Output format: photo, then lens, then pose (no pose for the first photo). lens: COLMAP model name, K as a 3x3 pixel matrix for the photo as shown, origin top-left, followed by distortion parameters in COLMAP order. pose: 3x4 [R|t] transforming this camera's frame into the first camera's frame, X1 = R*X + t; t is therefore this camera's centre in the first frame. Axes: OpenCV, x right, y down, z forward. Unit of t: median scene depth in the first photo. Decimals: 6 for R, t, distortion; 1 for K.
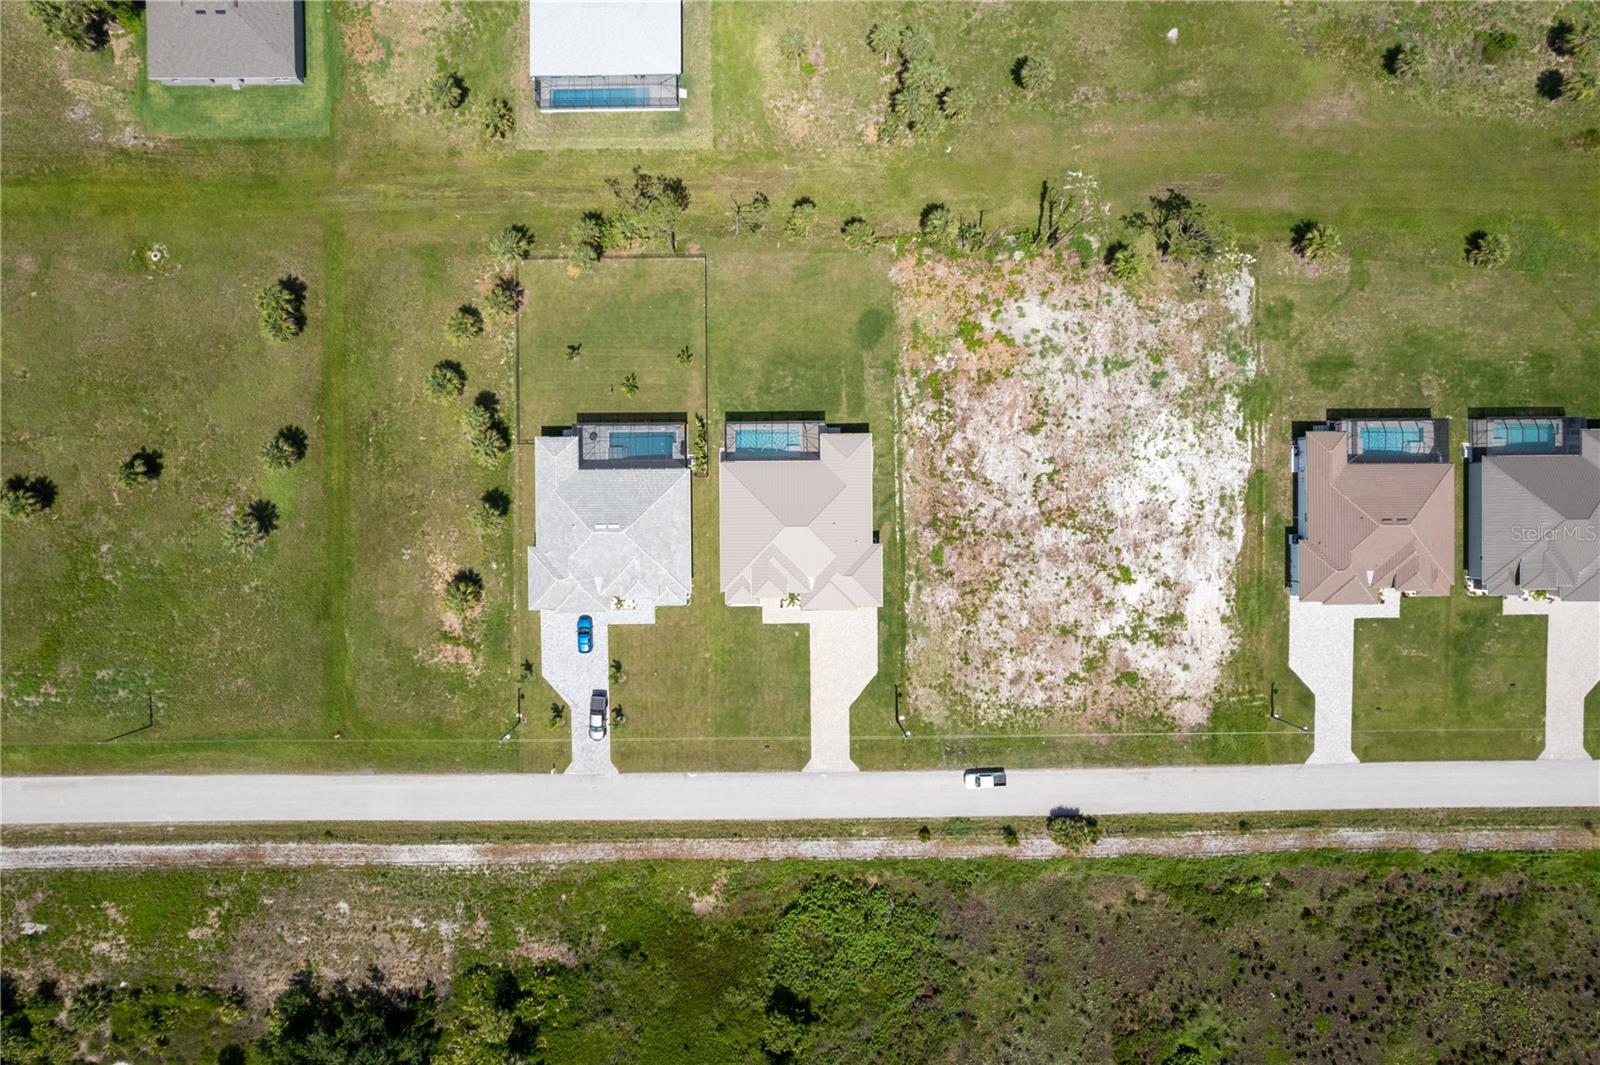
lens RADIAL K [[1042.4, 0, 806.1], [0, 1042.4, 532.2], [0, 0, 1]] dist [-0.078659, 0.068539]
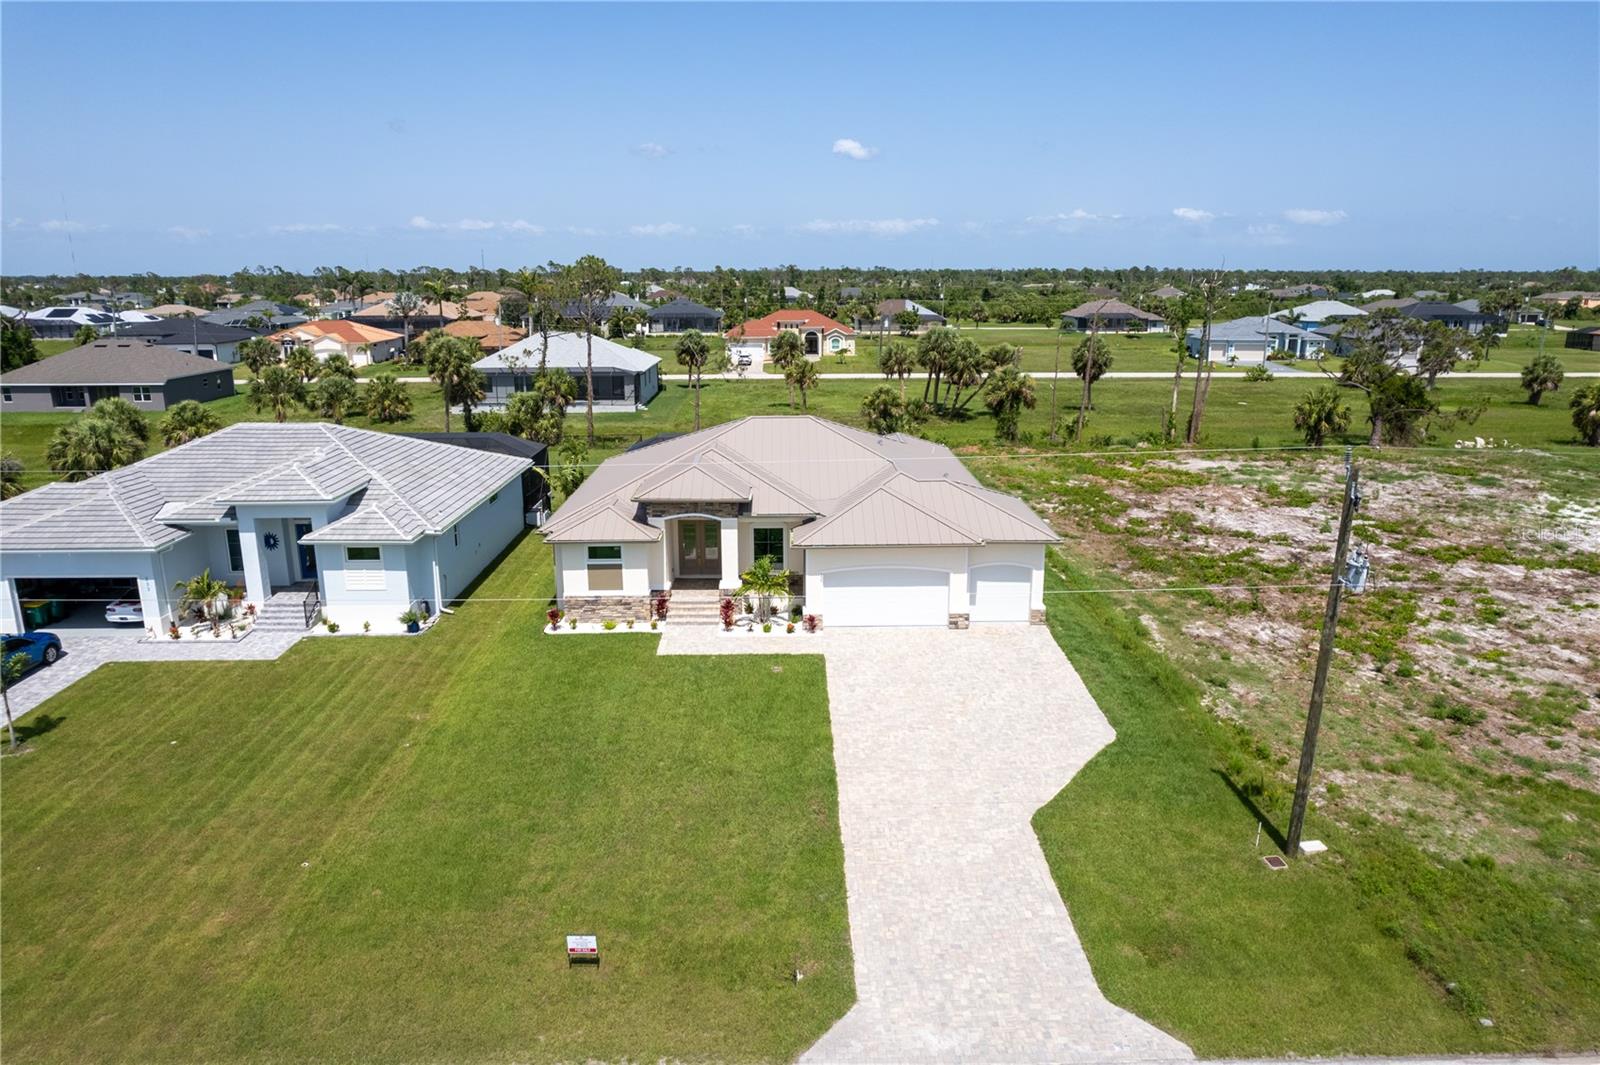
lens RADIAL K [[1042.4, 0, 806.1], [0, 1042.4, 532.2], [0, 0, 1]] dist [-0.078659, 0.068539]
pose [[0.999939, -0.009718, 0.005311, -0.002619], [0.007448, 0.235278, -0.971900, 0.350199], [0.008195, 0.971880, 0.235336, 0.899708]]
